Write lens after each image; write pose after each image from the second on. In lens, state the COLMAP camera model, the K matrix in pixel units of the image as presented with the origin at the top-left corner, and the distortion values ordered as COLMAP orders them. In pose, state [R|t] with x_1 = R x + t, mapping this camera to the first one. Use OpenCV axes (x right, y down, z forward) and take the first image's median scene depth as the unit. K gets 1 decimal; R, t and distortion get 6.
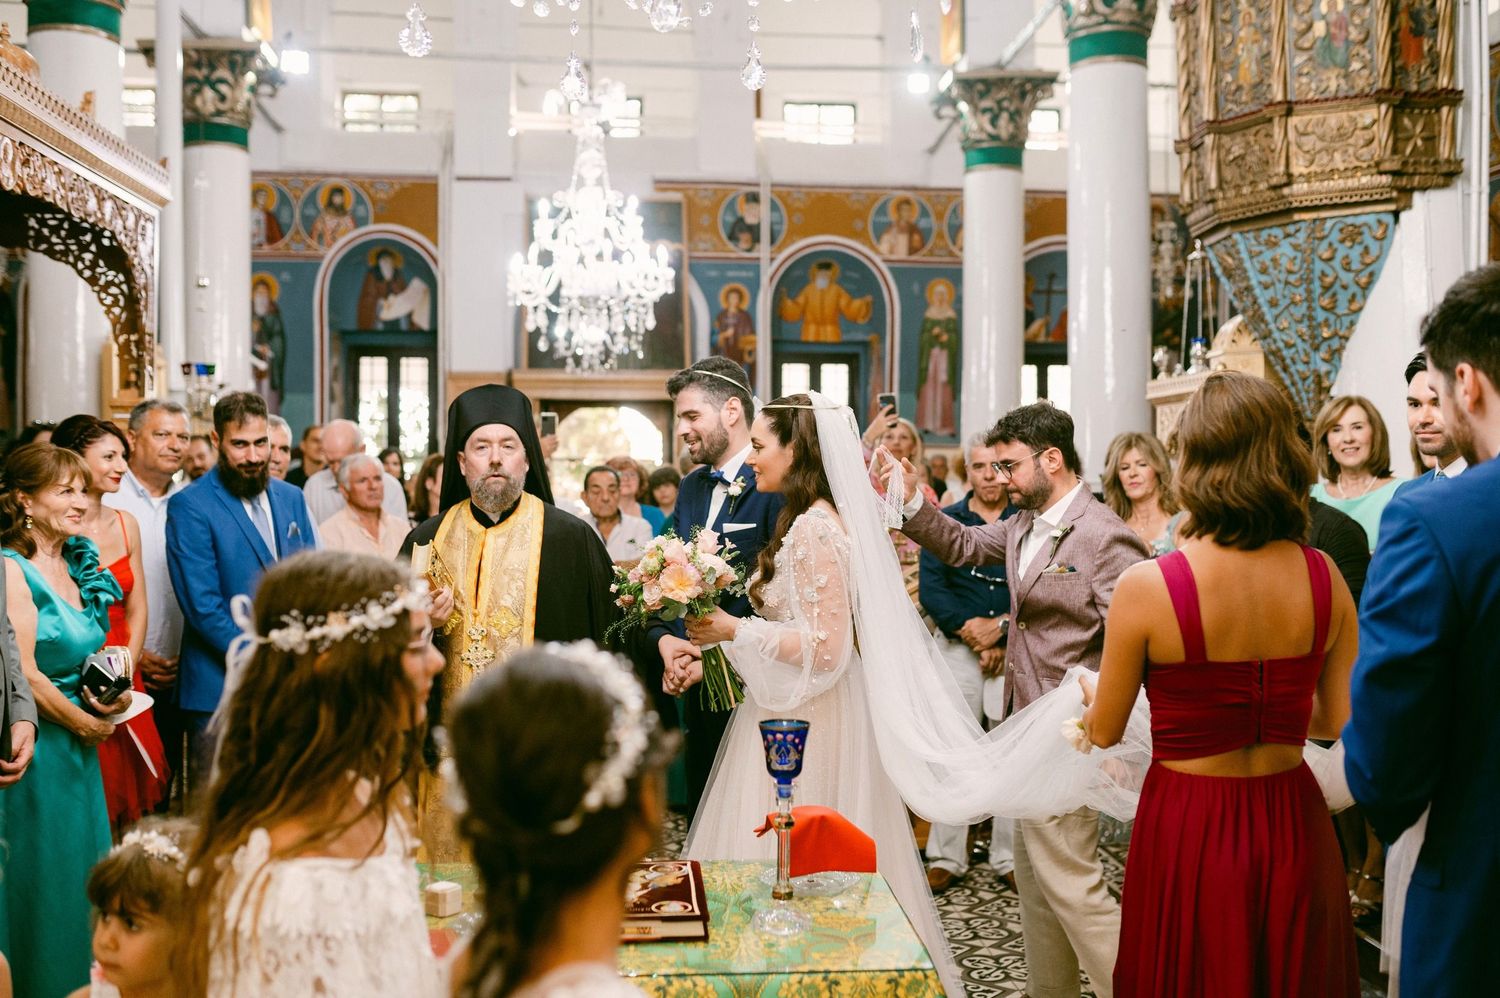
lens RADIAL K [[1485.1, 0, 750.0], [0, 1485.1, 499.0], [0, 0, 1]] dist [-0.038097, 0.017571]
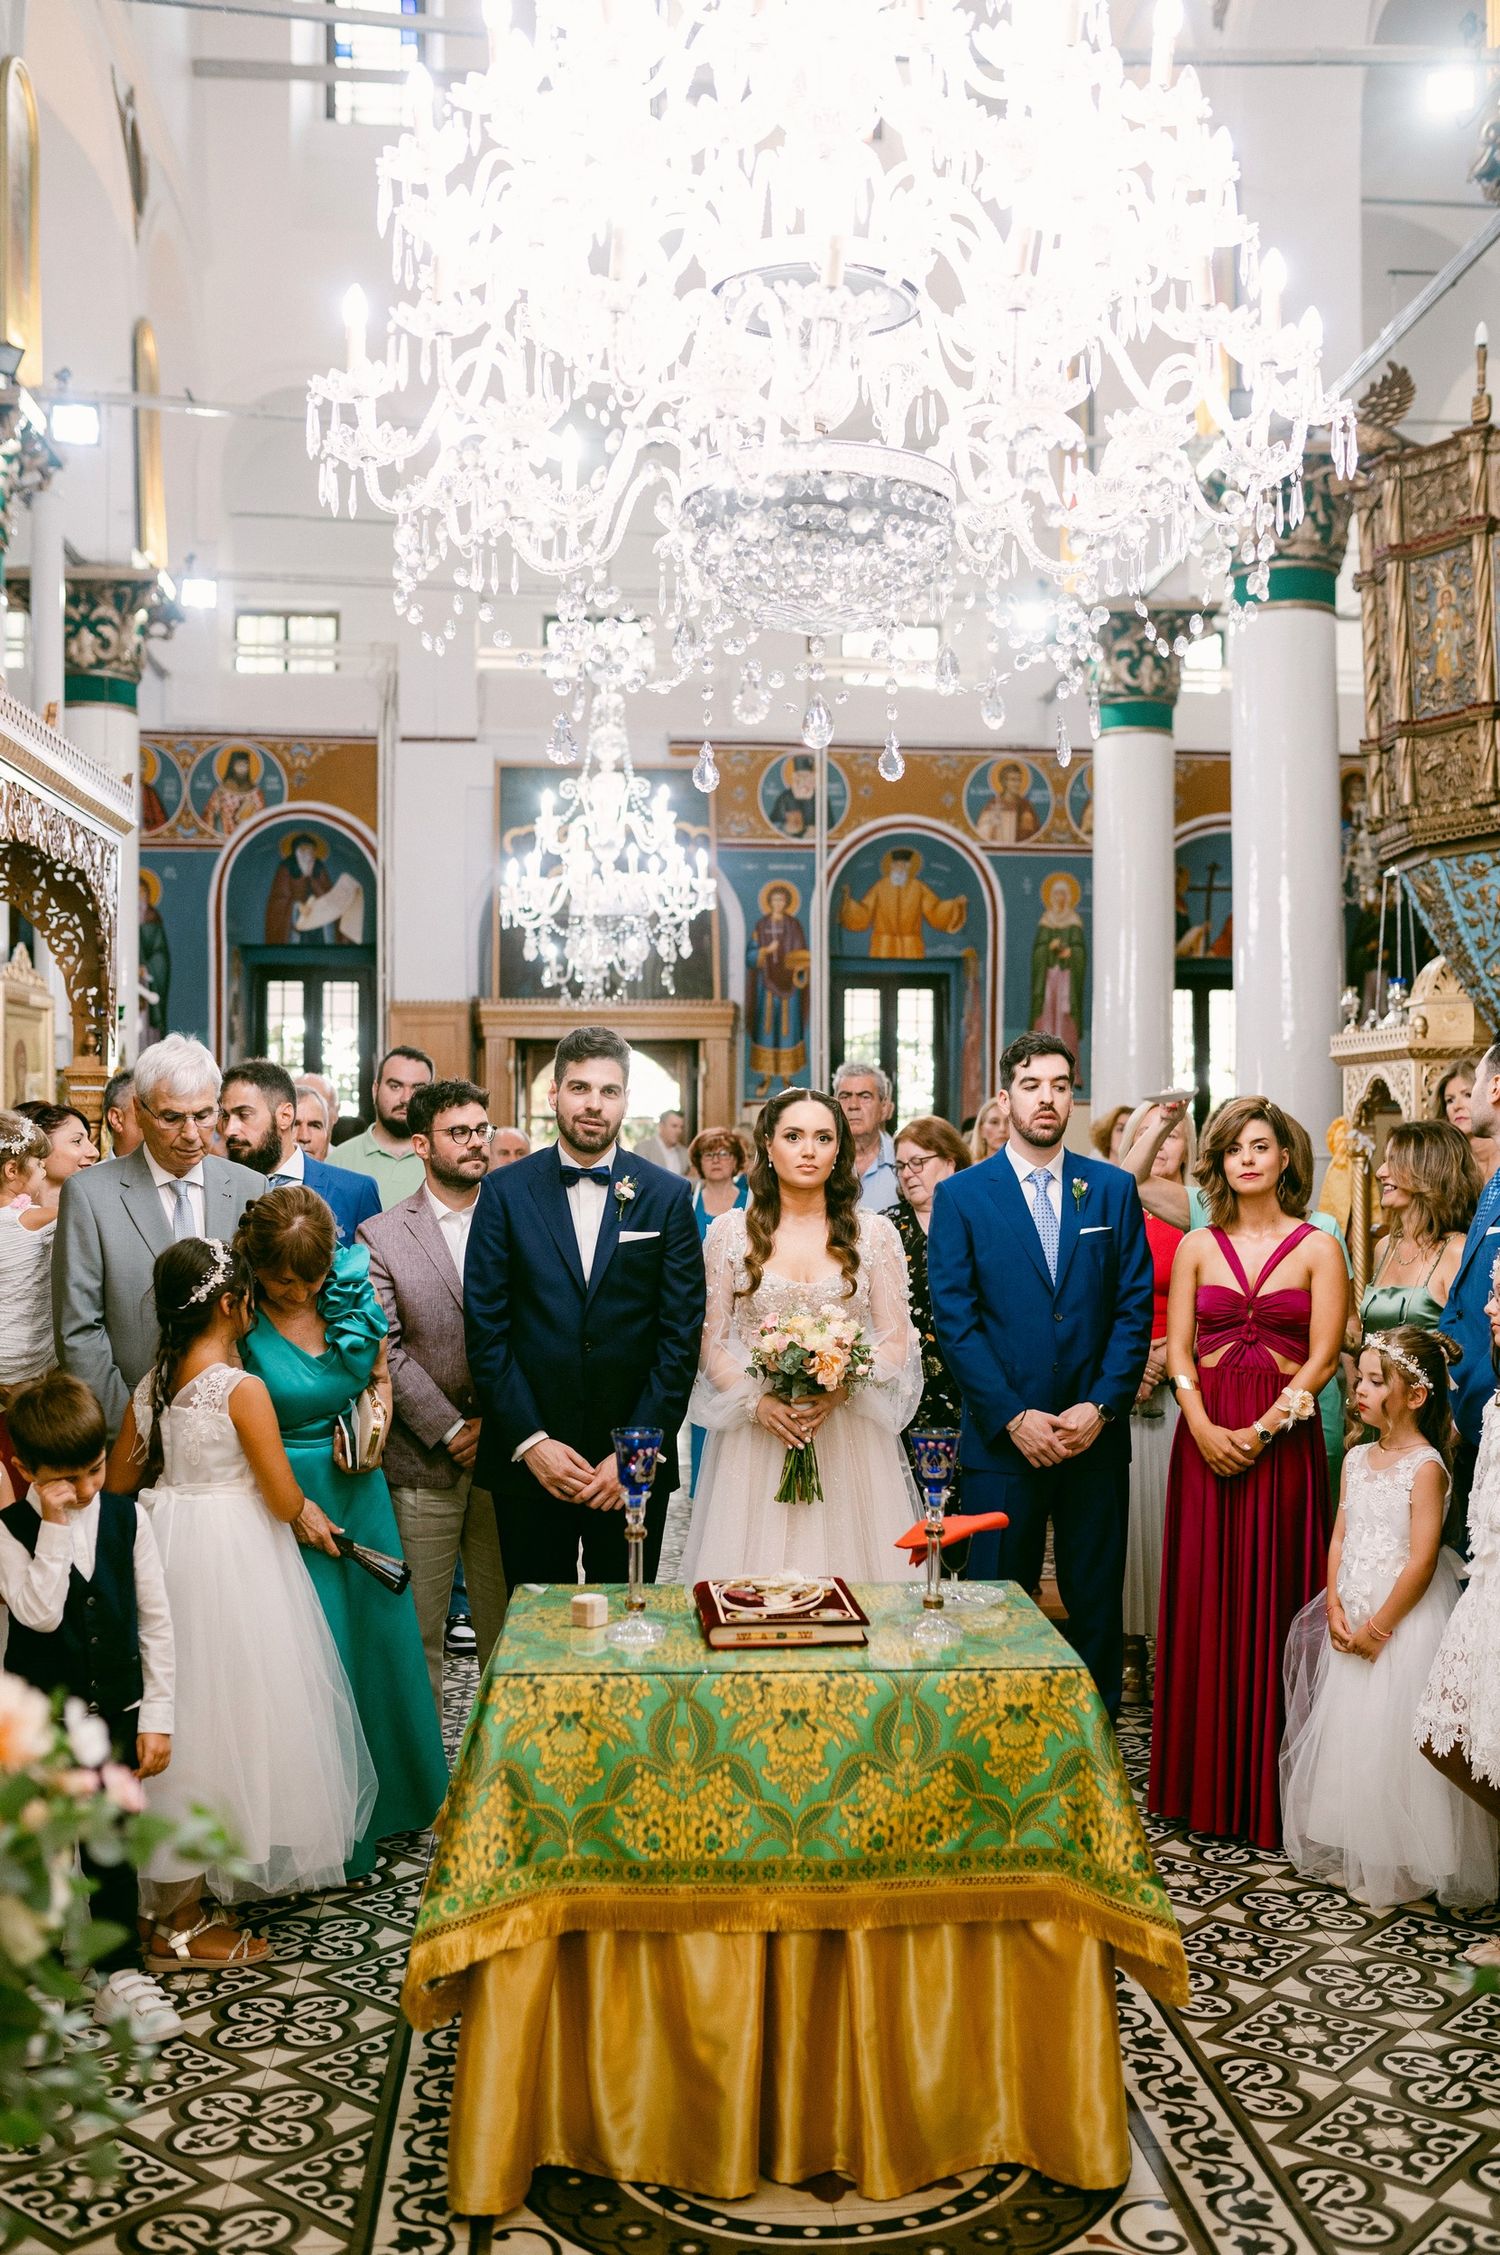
lens RADIAL K [[2177.9, 0, 750.0], [0, 2177.9, 1127.5], [0, 0, 1]] dist [-0.034274, 0.000010]
pose [[0.999936, -0.001256, -0.011233, -0.021559], [0.001063, 0.999851, -0.017208, -0.007542], [0.011253, 0.017195, 0.999789, -0.121264]]
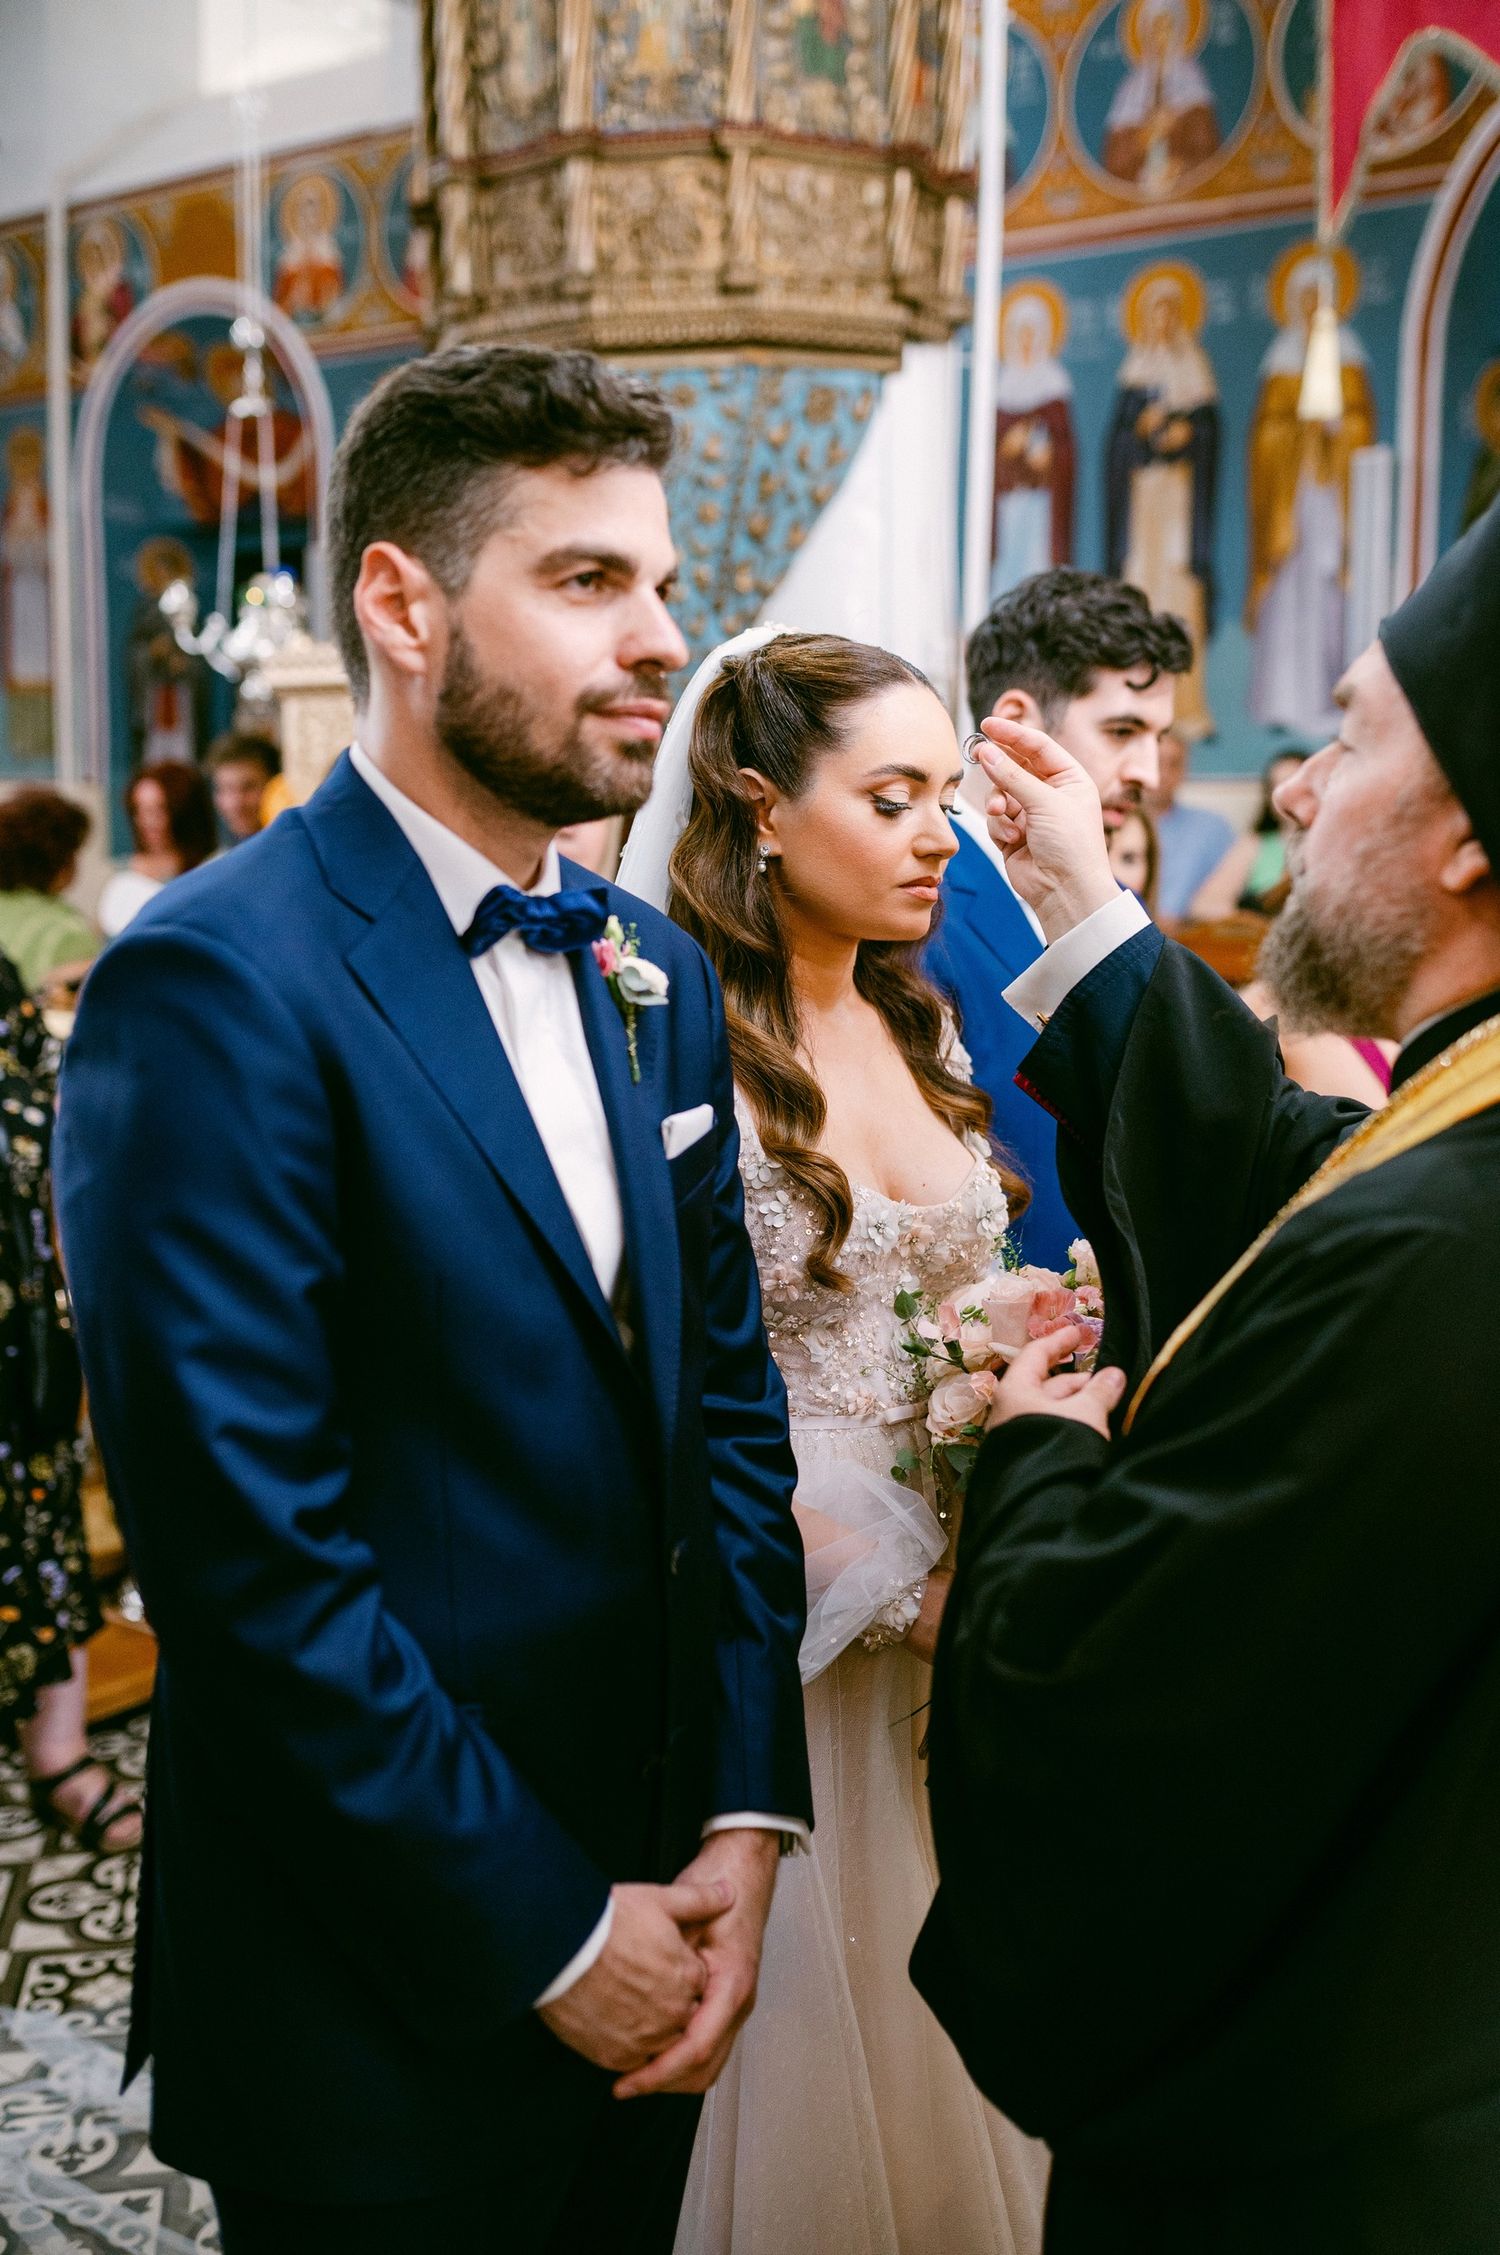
lens RADIAL K [[2232.5, 0, 750.0], [0, 2232.5, 1127.5], [0, 0, 1]] dist [-0.038097, 0.017571]
pose [[0.625411, -0.101426, 0.773675, -0.167491], [0.002813, 0.991803, 0.127748, -0.010312], [-0.780290, -0.077719, 0.620570, 0.287601]]
